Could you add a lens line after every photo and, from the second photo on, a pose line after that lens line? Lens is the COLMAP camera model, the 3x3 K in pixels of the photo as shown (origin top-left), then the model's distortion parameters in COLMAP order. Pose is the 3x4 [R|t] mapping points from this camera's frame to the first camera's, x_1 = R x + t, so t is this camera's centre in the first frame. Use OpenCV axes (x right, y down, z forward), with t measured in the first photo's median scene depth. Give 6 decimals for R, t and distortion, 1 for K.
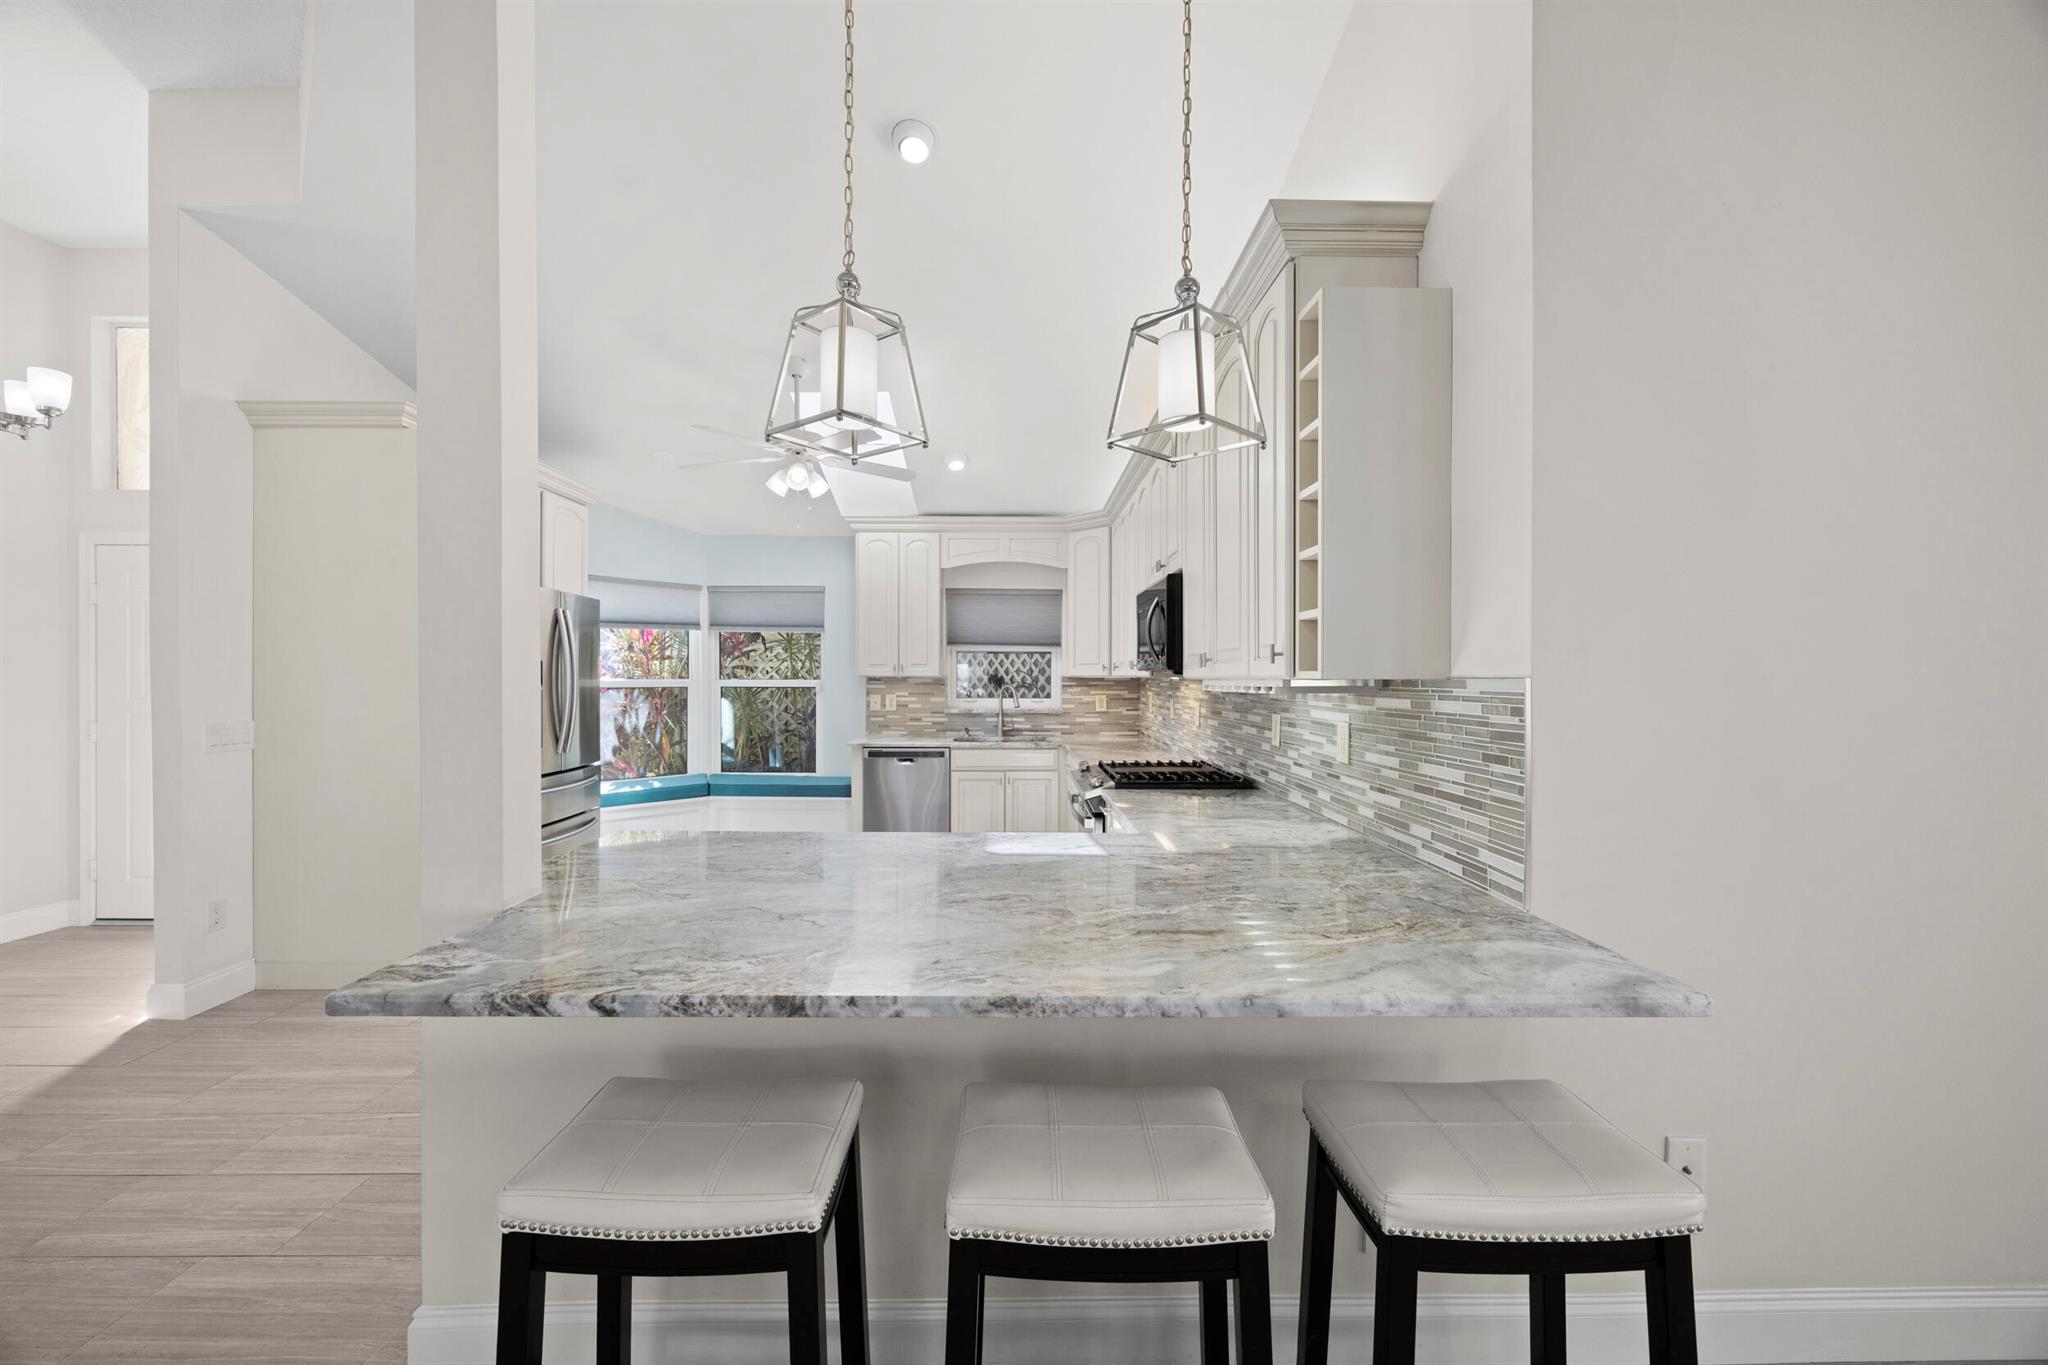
lens RADIAL K [[784.4, 0, 1012.0], [0, 784.4, 669.8], [0, 0, 1]] dist [-0.005117, 0.000998]
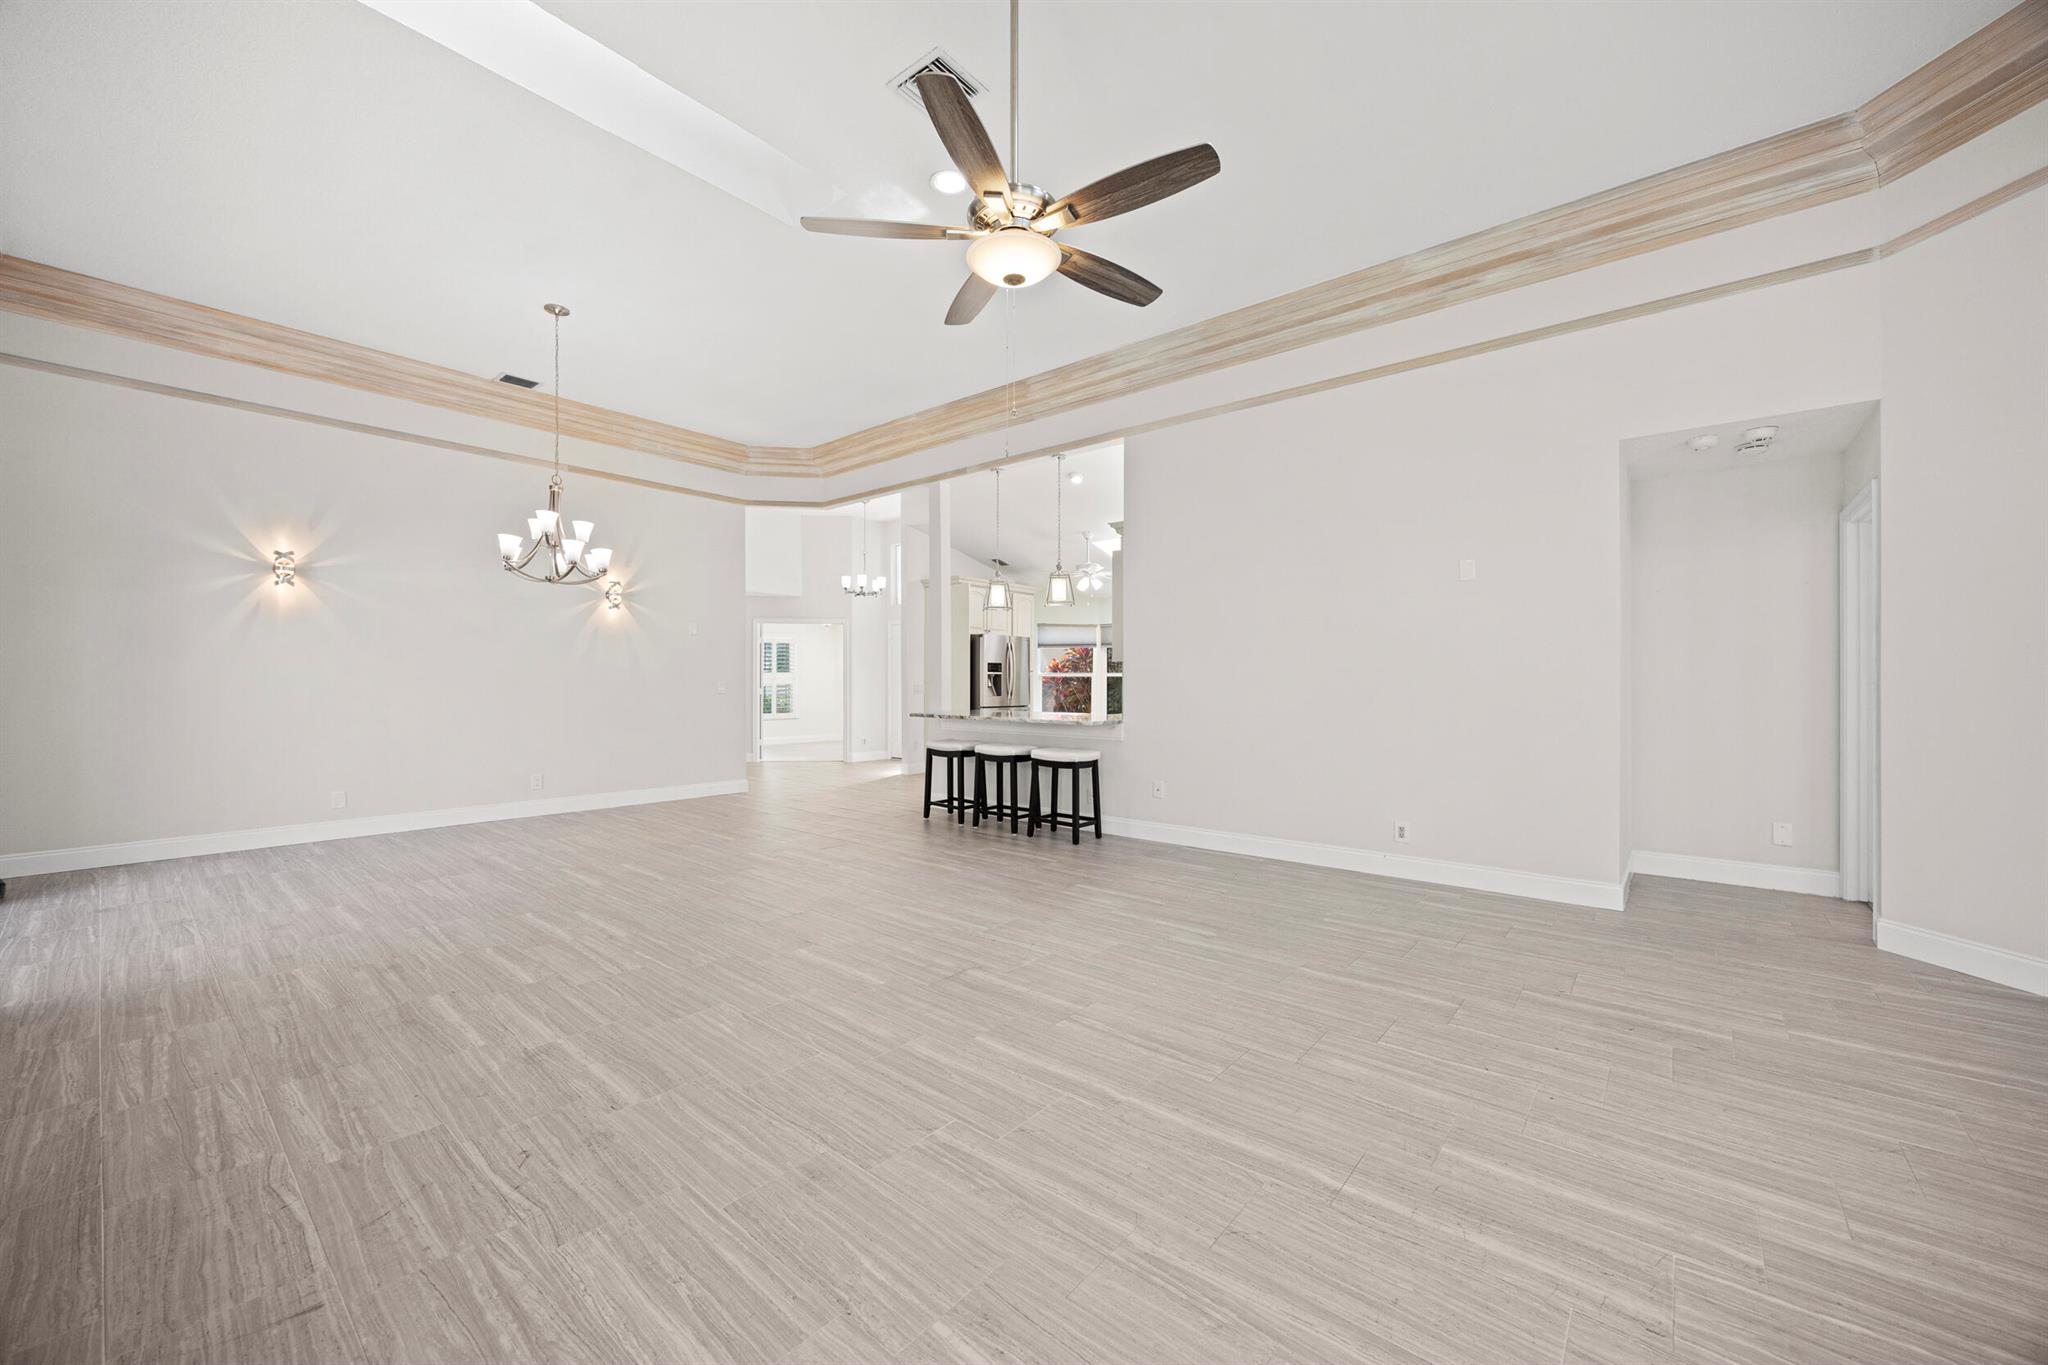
lens RADIAL K [[784.4, 0, 1029.4], [0, 784.4, 682.2], [0, 0, 1]] dist [-0.005117, 0.000998]
pose [[0.761618, -0.004629, -0.648010, 0.724377], [0.009038, 0.999953, 0.003480, 0.027320], [0.647963, -0.008507, 0.761624, -0.584811]]
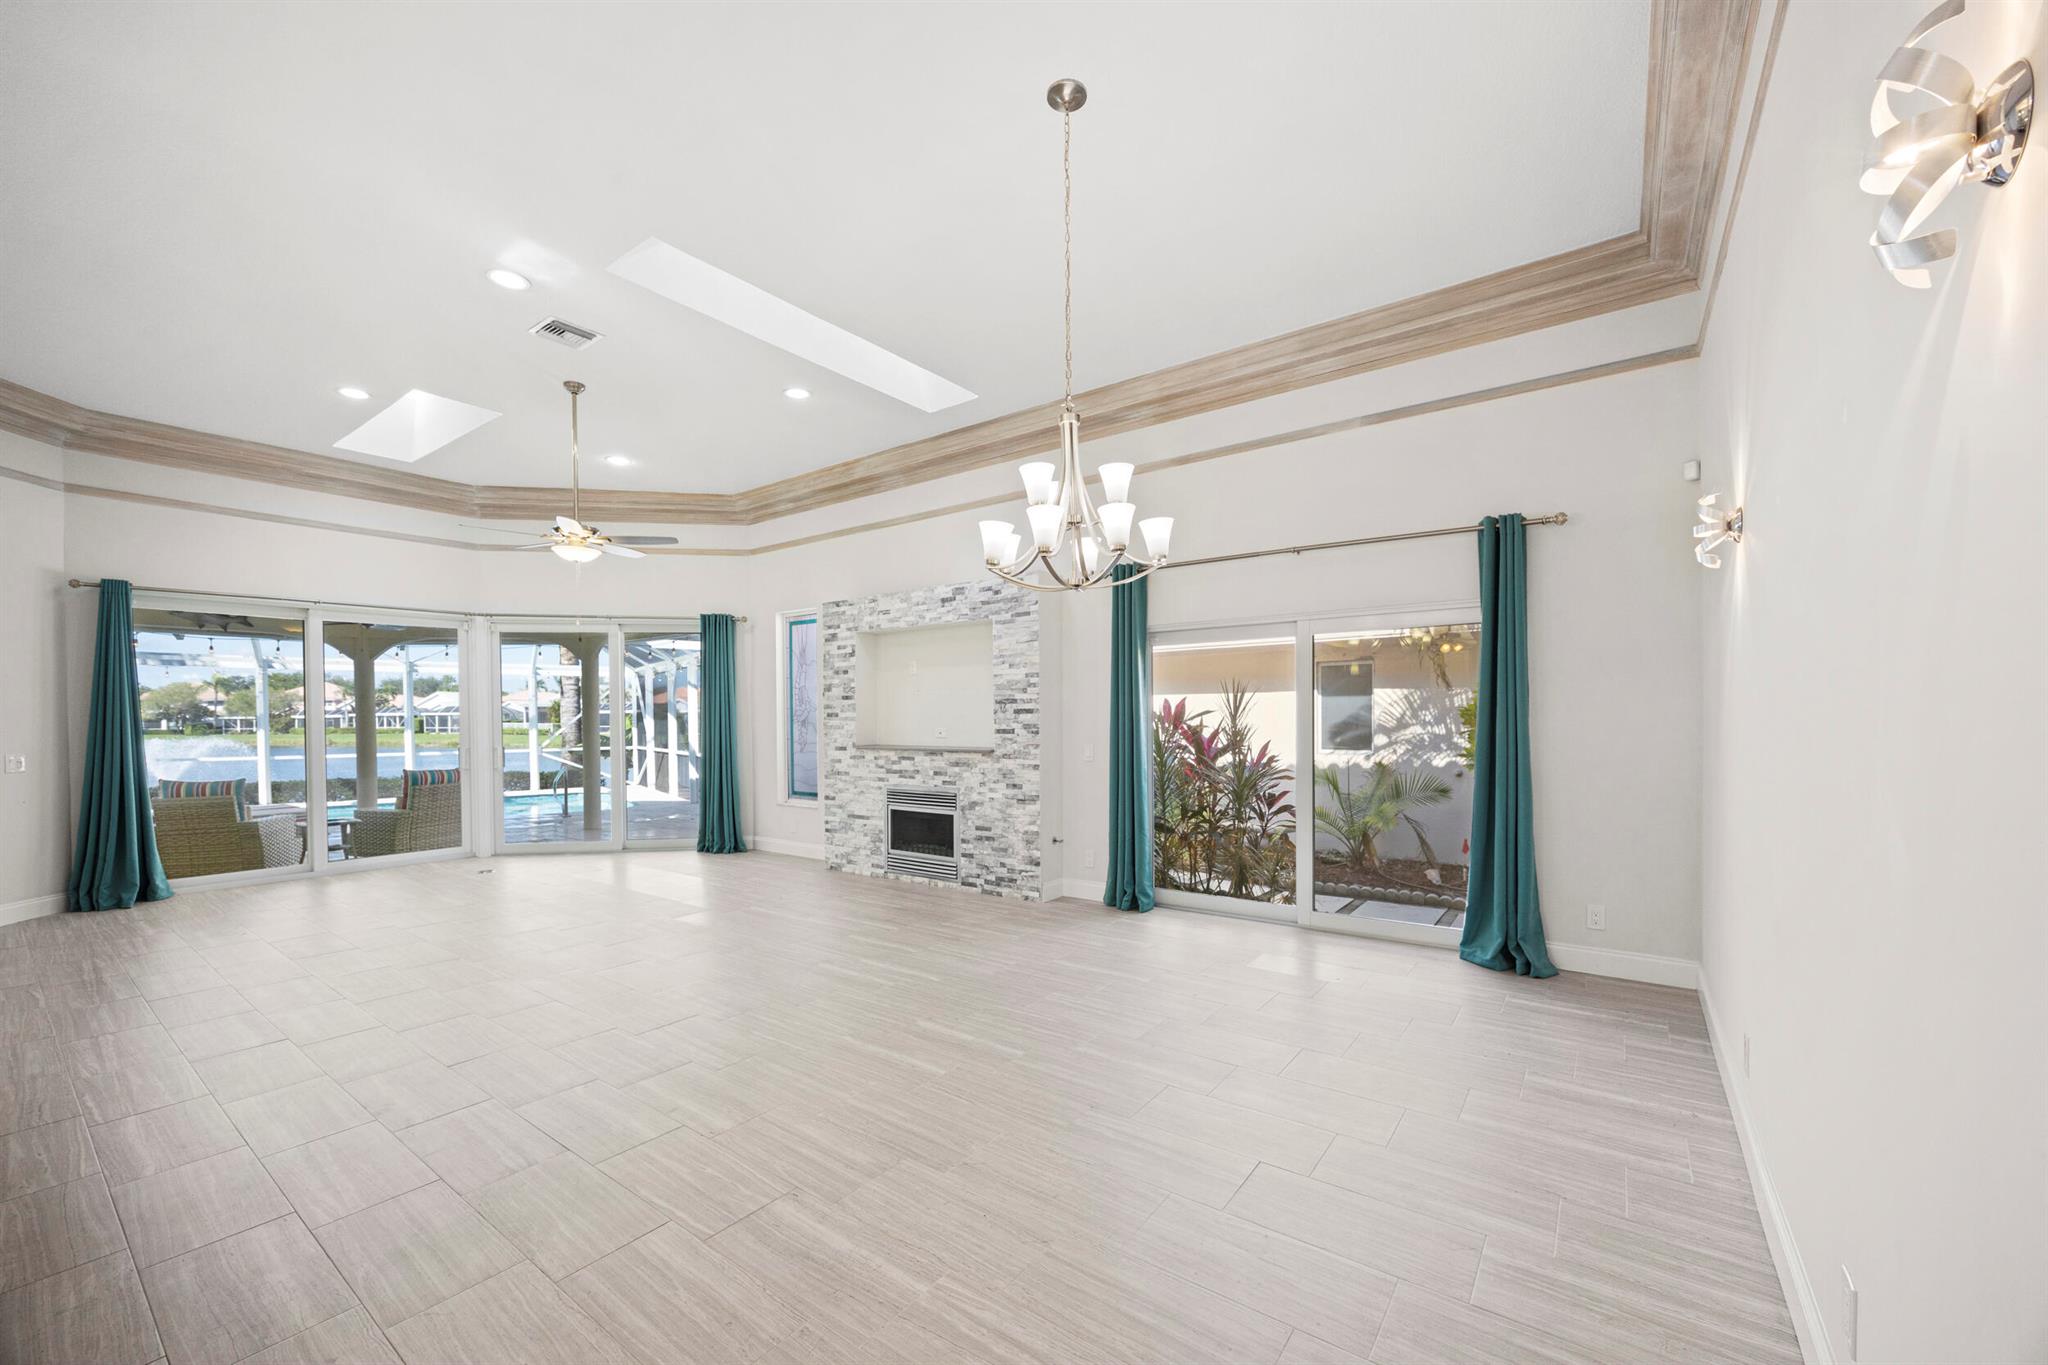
lens RADIAL K [[784.4, 0, 1031.2], [0, 784.4, 736.0], [0, 0, 1]] dist [-0.005117, 0.000998]
pose [[-0.803532, -0.009639, 0.595184, -0.494123], [0.001046, 0.999844, 0.017604, 0.000564], [-0.595261, 0.014768, -0.803397, 0.131732]]
